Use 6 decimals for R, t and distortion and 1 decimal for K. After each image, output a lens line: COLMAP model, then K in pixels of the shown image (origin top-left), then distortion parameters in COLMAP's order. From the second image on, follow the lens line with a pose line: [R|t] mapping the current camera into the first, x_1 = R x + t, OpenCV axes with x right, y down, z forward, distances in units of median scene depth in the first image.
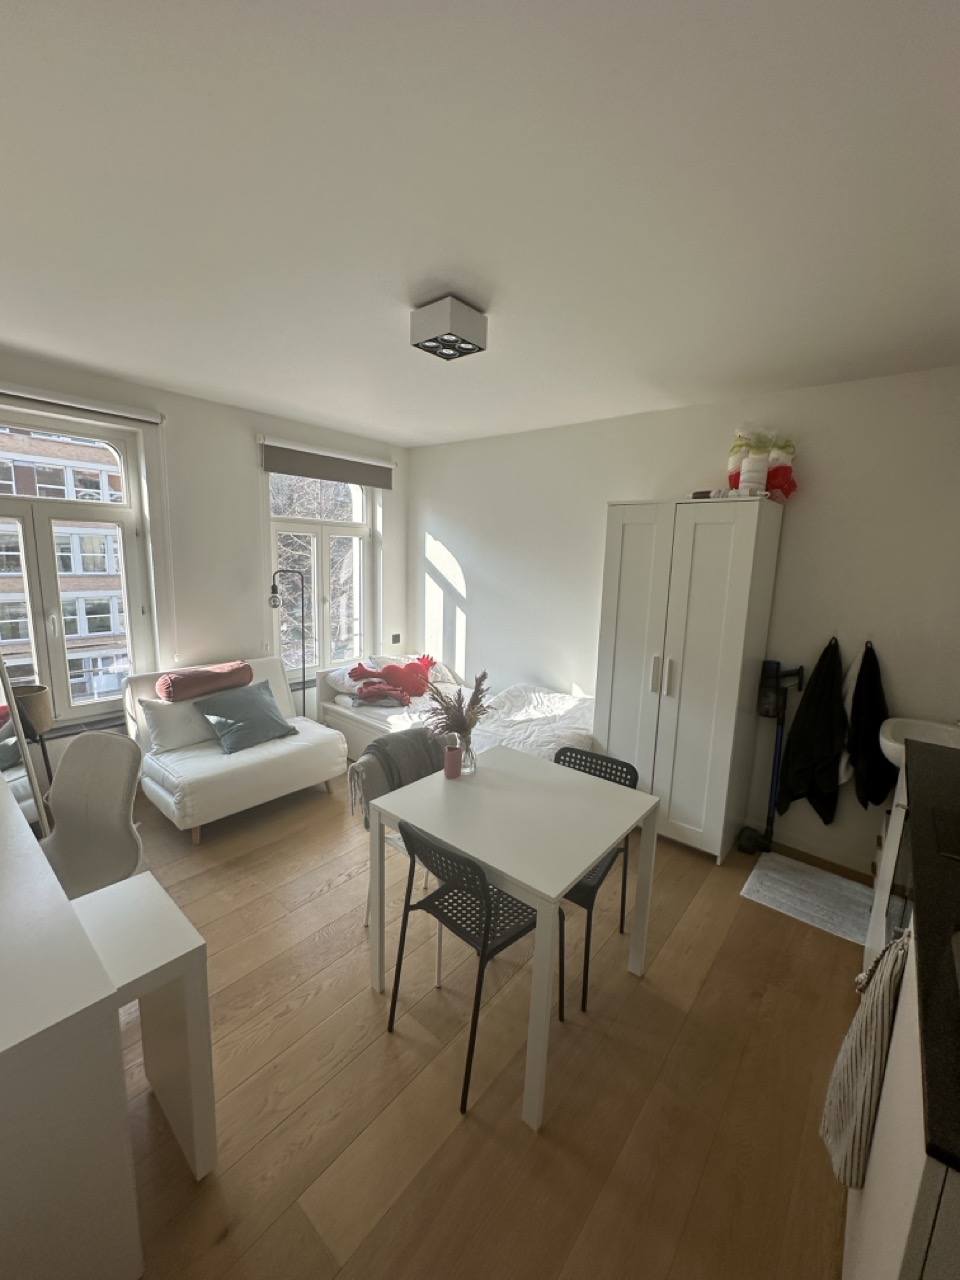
lens RADIAL K [[509.4, 0, 483.3], [0, 509.4, 638.9], [0, 0, 1]] dist [0.001089, 0.000500]
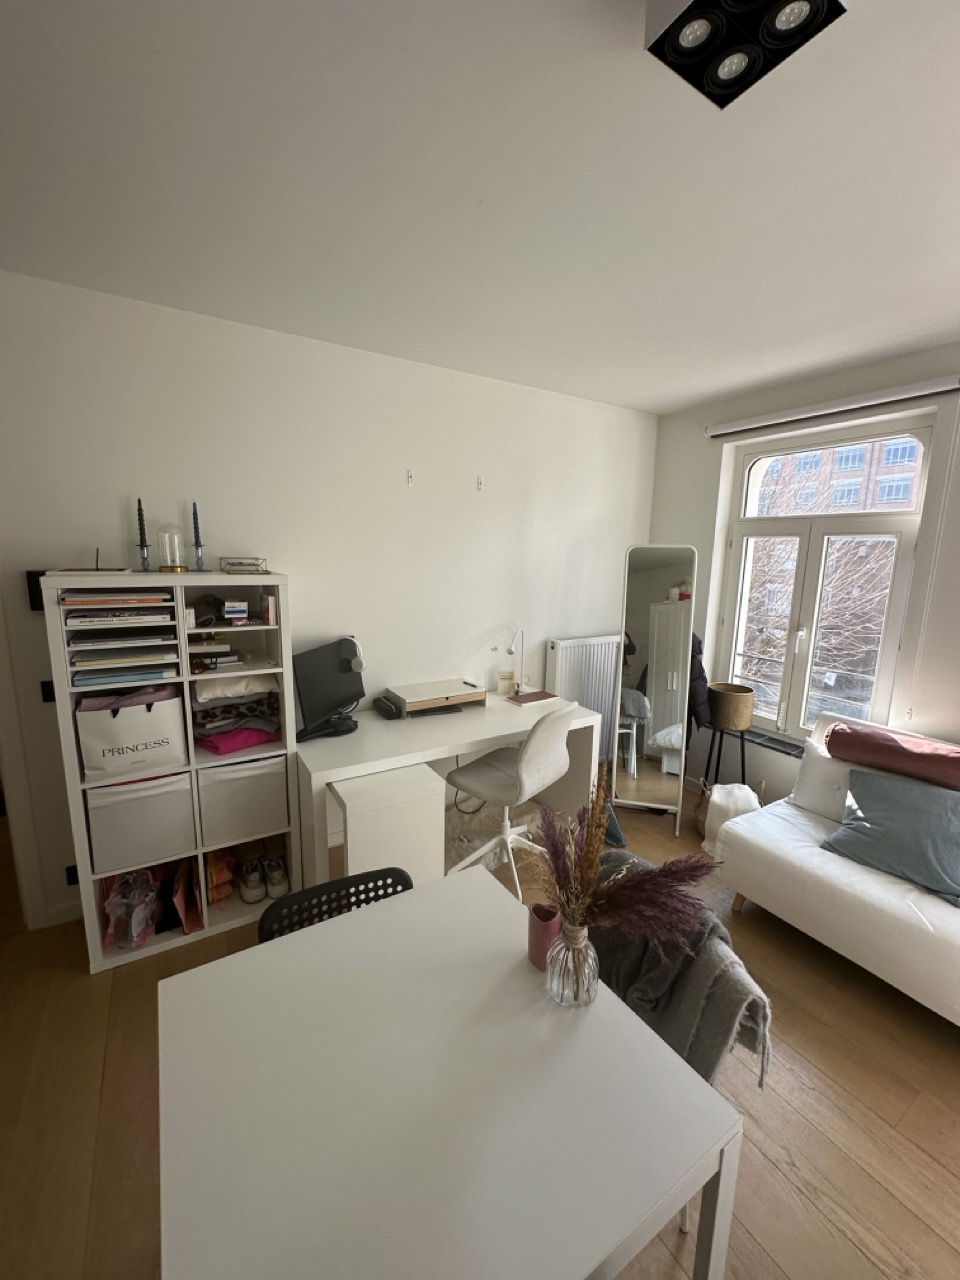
lens RADIAL K [[509.4, 0, 483.3], [0, 509.4, 638.9], [0, 0, 1]] dist [0.001089, 0.000500]
pose [[-0.306206, 0.135491, -0.942274, 0.282606], [-0.173461, 0.965308, 0.195172, -0.114795], [0.936028, 0.223211, -0.272080, 0.666167]]
